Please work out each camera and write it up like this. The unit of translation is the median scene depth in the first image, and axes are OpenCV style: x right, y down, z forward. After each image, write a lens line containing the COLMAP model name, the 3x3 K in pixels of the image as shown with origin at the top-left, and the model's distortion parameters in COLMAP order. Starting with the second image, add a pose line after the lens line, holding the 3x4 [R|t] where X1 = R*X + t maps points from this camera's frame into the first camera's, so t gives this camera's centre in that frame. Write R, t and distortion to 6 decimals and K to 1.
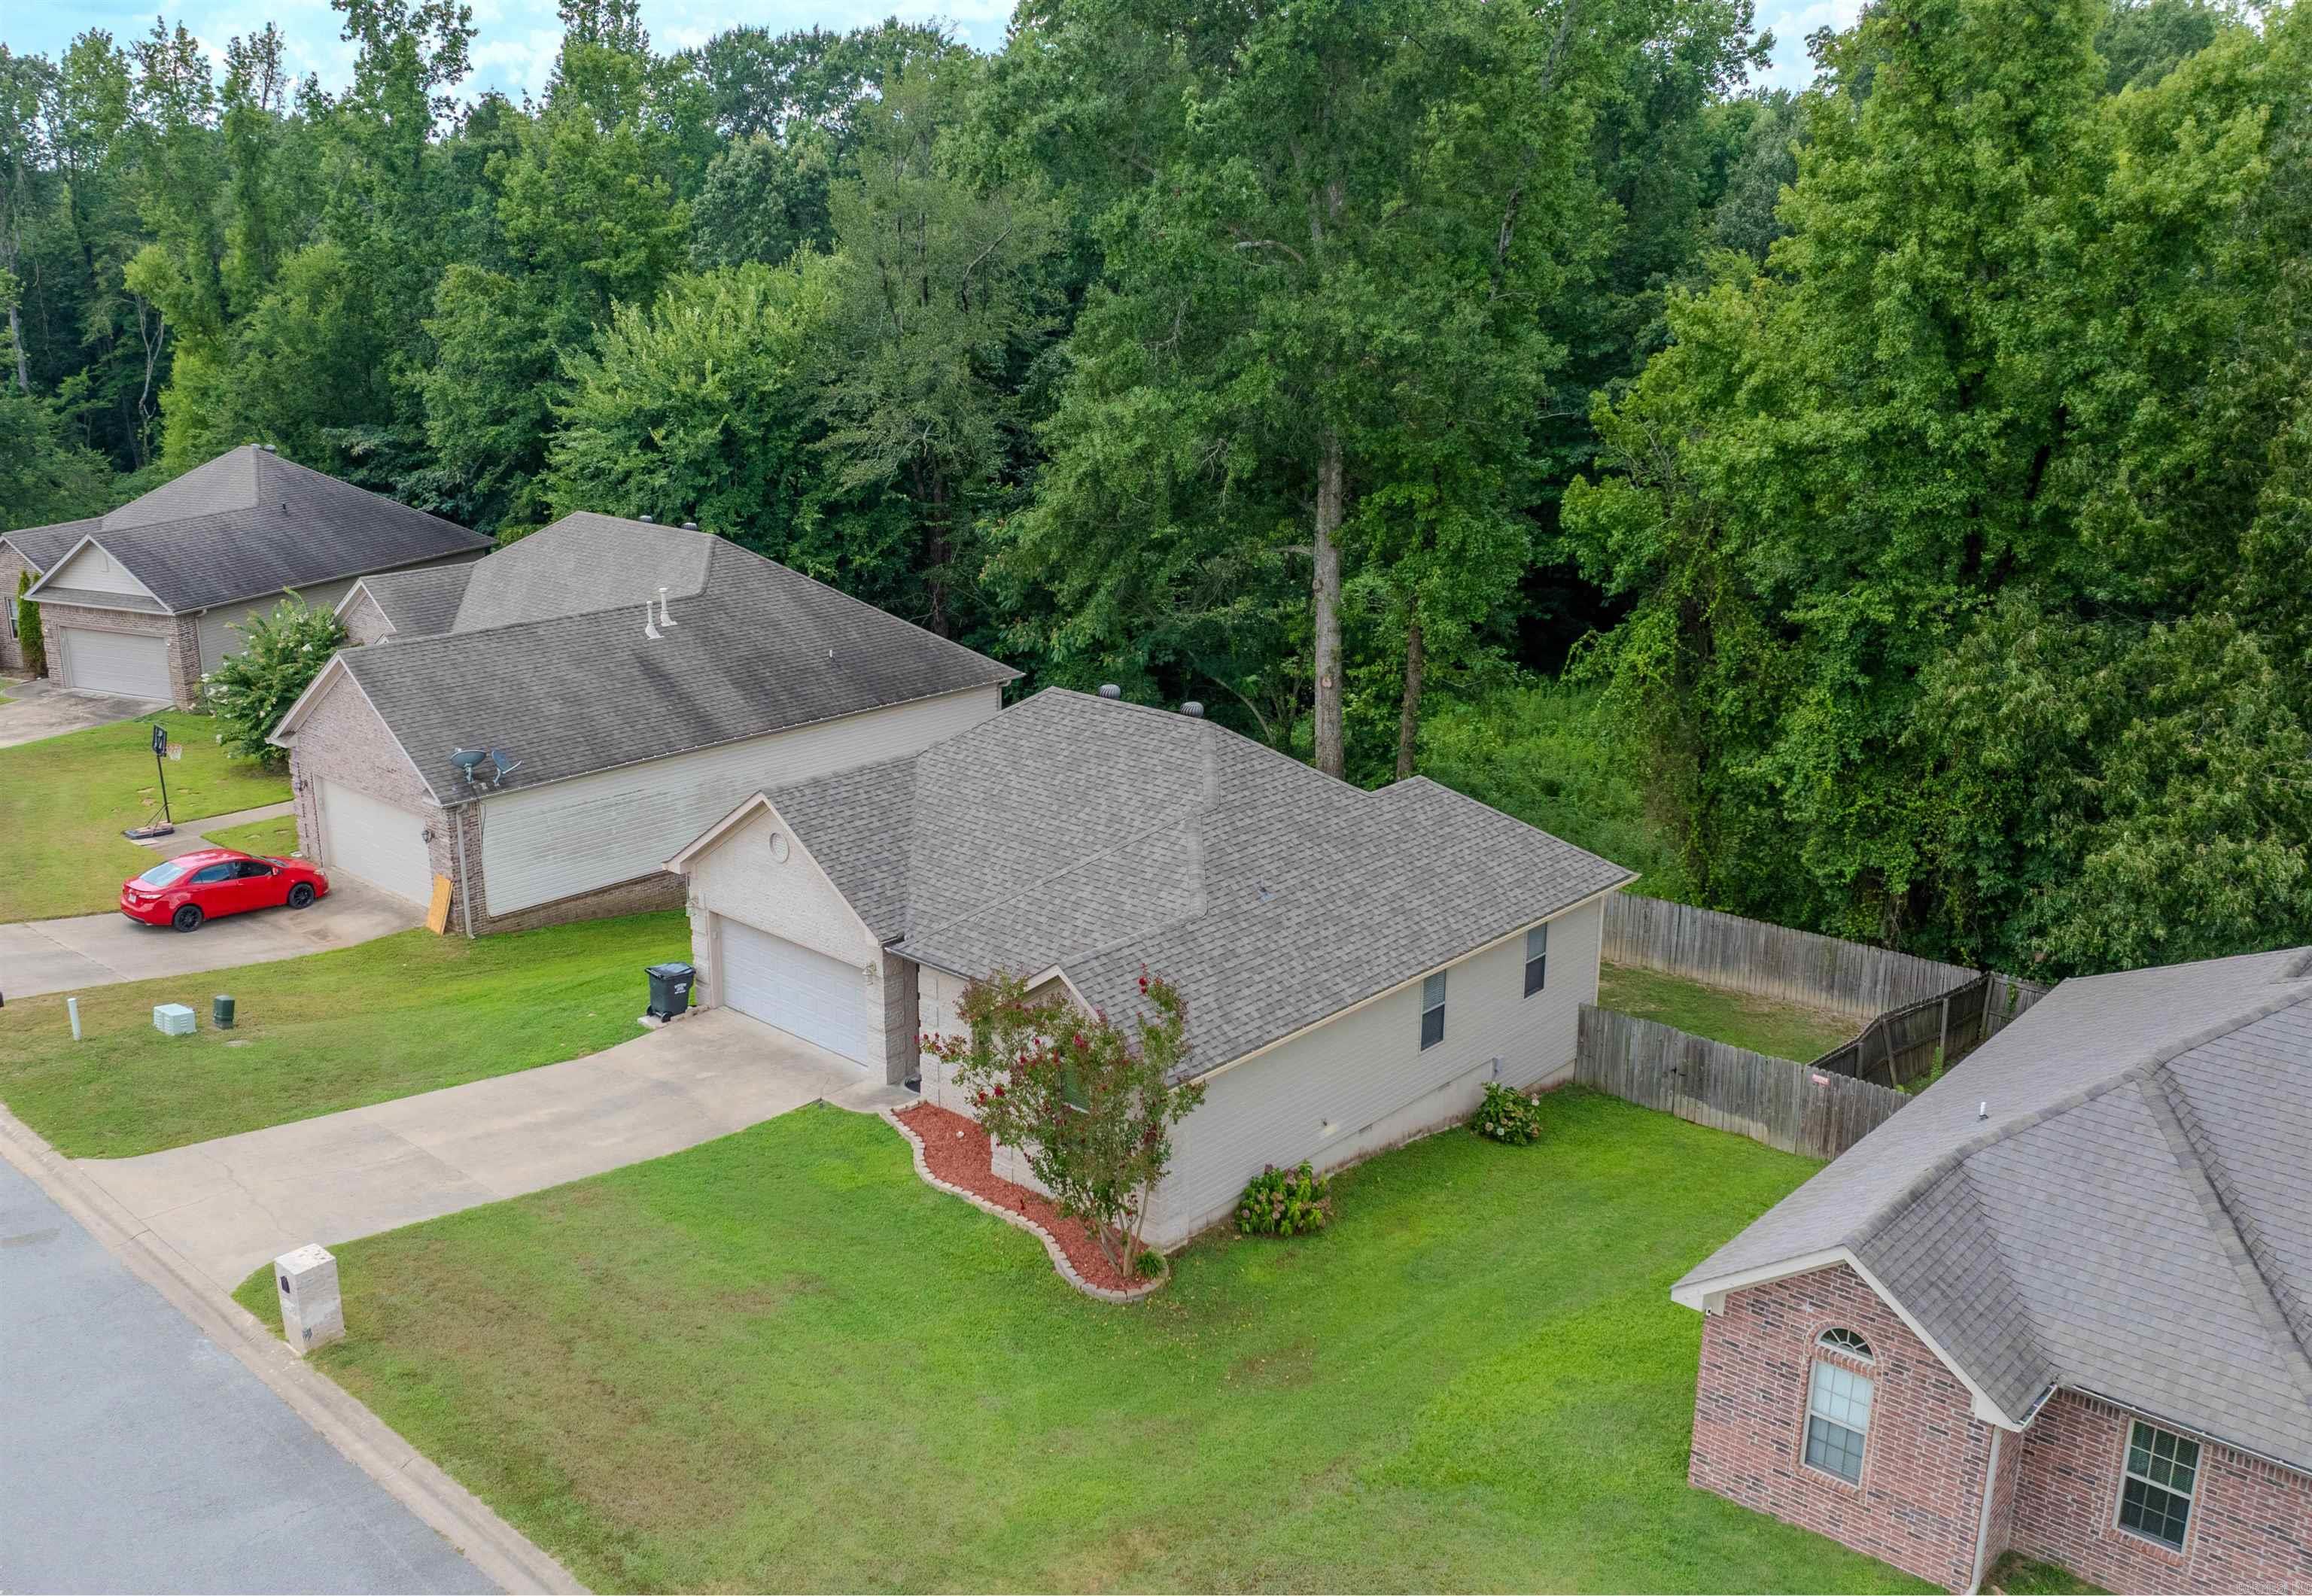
lens RADIAL K [[2041.8, 0, 1139.6], [0, 2041.8, 799.2], [0, 0, 1]] dist [-0.032082, 0.003048]
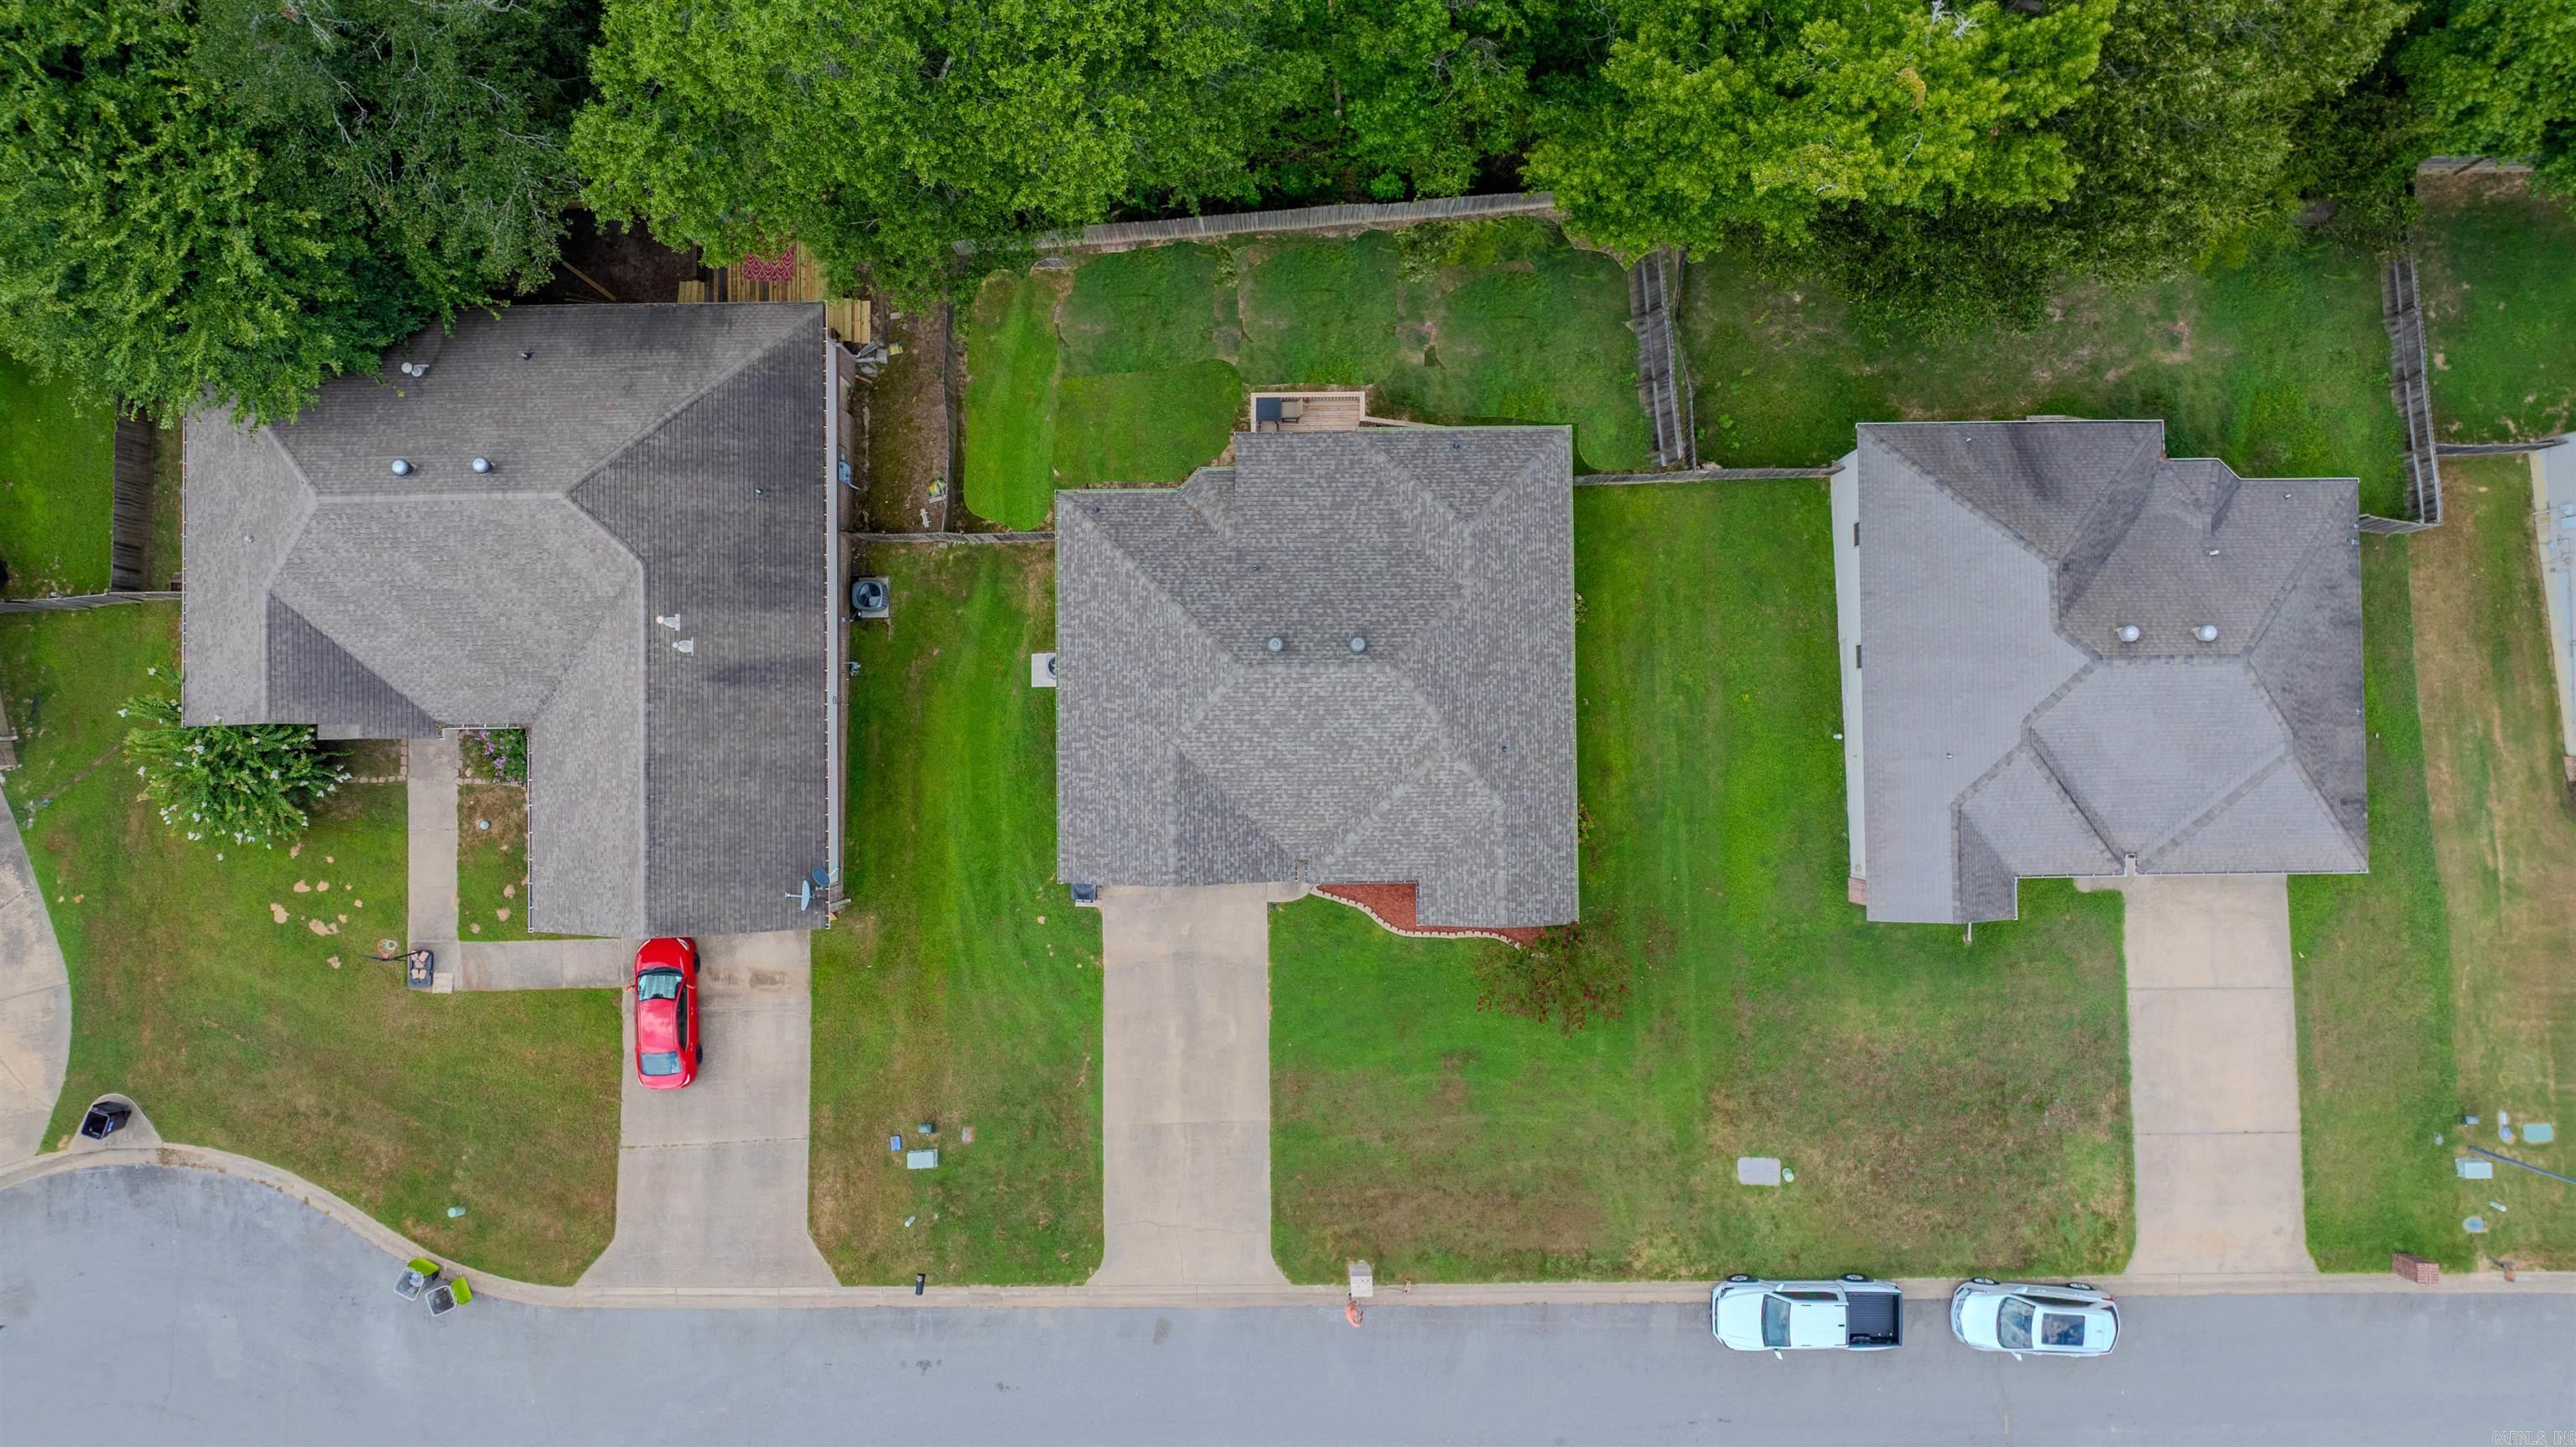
lens RADIAL K [[1831.0, 0, 1299.7], [0, 1831.0, 706.9], [0, 0, 1]] dist [-0.021589, 0.010563]
pose [[0.727417, -0.685680, 0.026605, -0.069767], [0.194126, 0.242820, 0.950449, -1.331615], [-0.658164, -0.686208, 0.309739, 0.654178]]
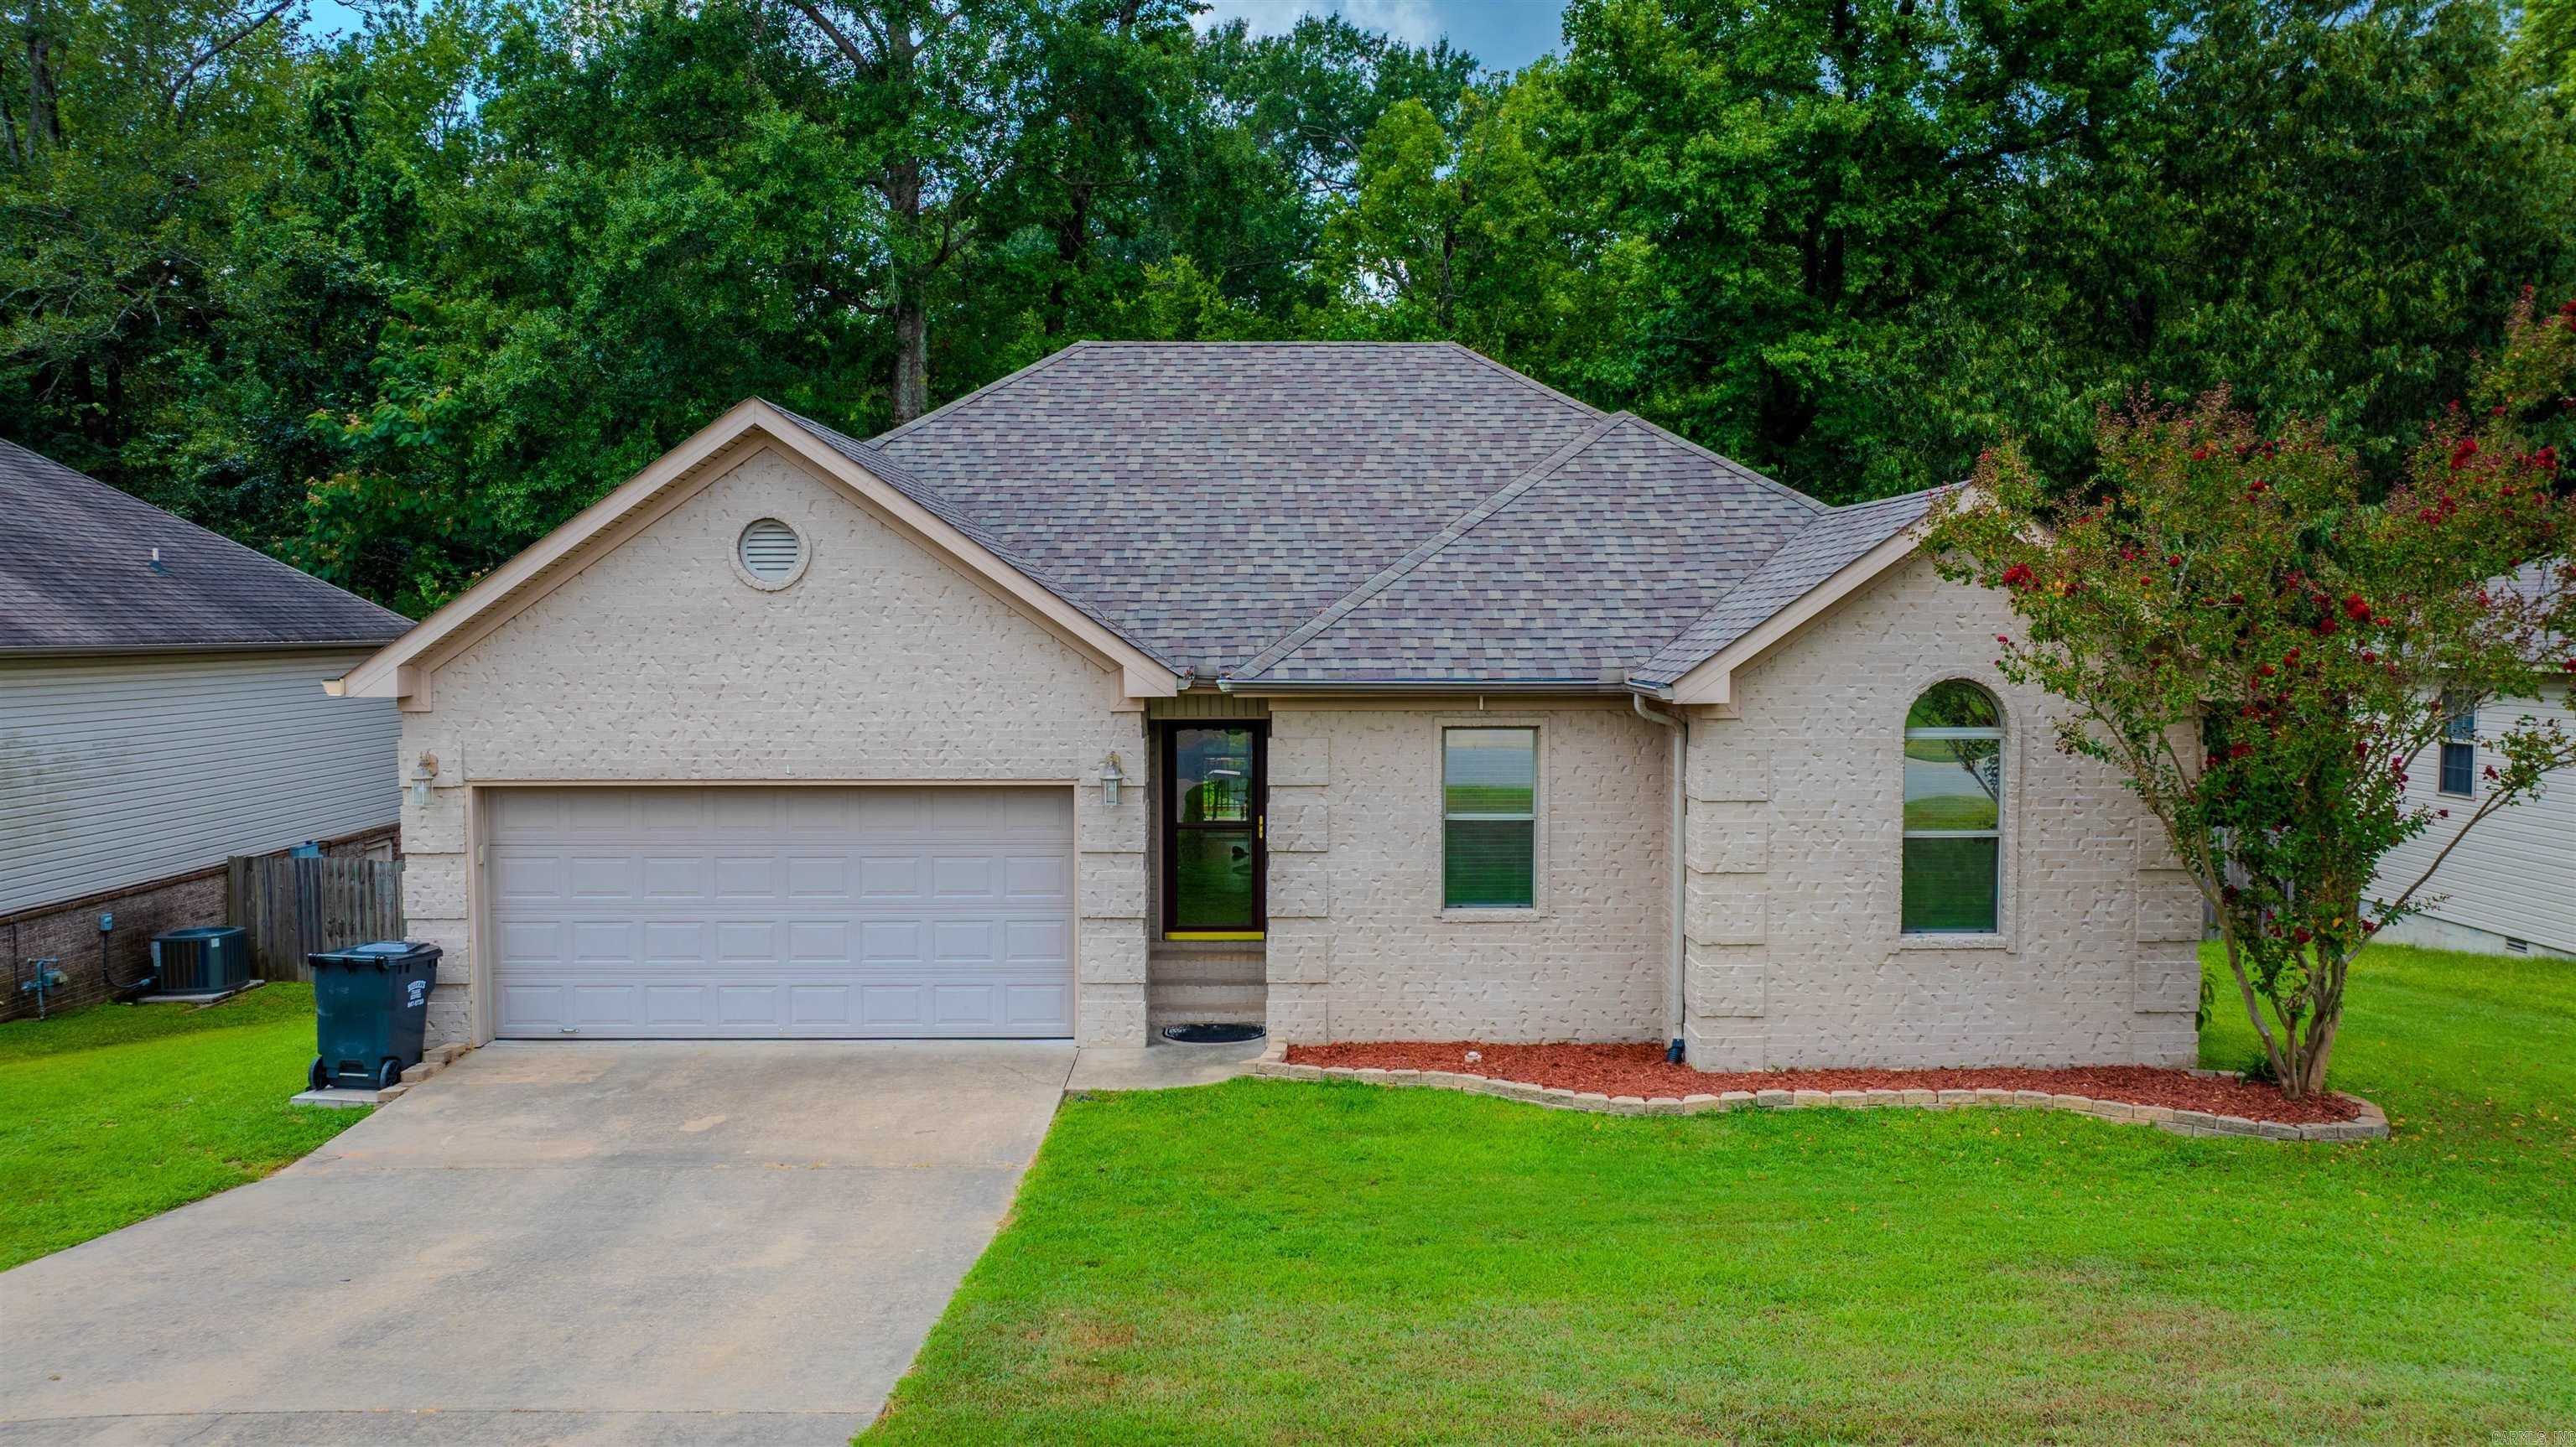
lens RADIAL K [[1831.0, 0, 1292.2], [0, 1831.0, 699.2], [0, 0, 1]] dist [-0.021589, 0.010563]
pose [[0.728558, -0.033483, 0.684165, -0.381729], [0.197765, 0.966553, -0.163293, 0.143946], [-0.655814, 0.254272, 0.710812, 0.712797]]
